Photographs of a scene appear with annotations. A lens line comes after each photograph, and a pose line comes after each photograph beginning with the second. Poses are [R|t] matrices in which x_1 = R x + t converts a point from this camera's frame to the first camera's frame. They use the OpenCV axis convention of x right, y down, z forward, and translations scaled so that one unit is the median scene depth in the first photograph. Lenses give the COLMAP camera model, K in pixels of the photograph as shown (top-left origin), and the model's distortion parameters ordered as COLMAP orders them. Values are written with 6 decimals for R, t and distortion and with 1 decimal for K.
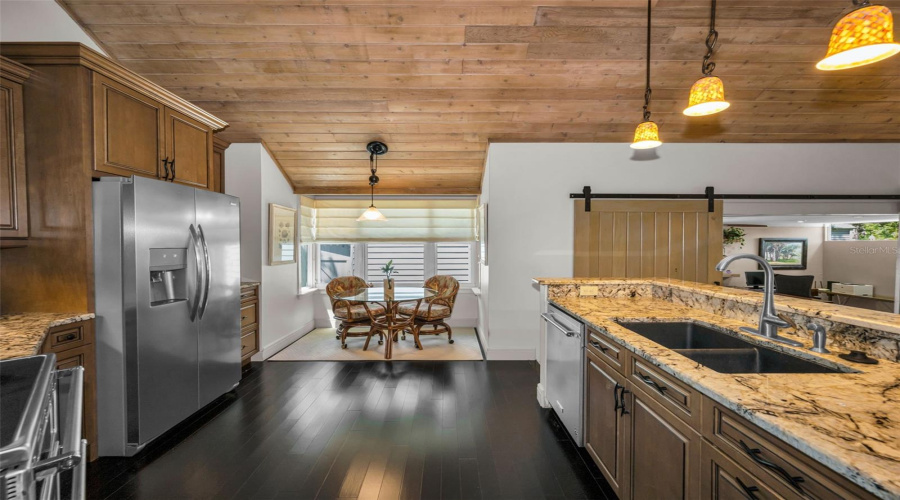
lens RADIAL K [[357.1, 0, 446.9], [0, 357.1, 249.5], [0, 0, 1]] dist [0.001123, 0.000219]
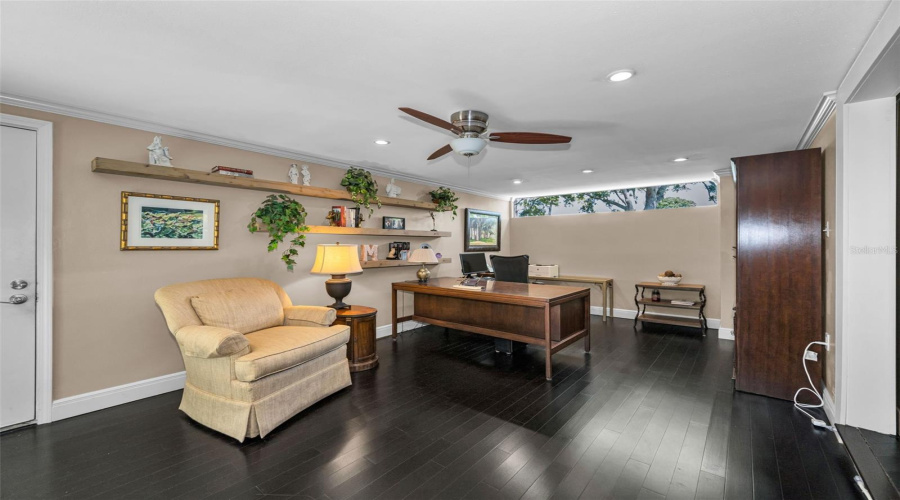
lens RADIAL K [[357.1, 0, 448.7], [0, 357.1, 248.6], [0, 0, 1]] dist [0.001123, 0.000219]
pose [[0.632445, -0.002227, 0.774602, 0.440719], [0.017255, 0.999788, -0.011213, 0.083654], [-0.774413, 0.020457, 0.632350, 0.845857]]
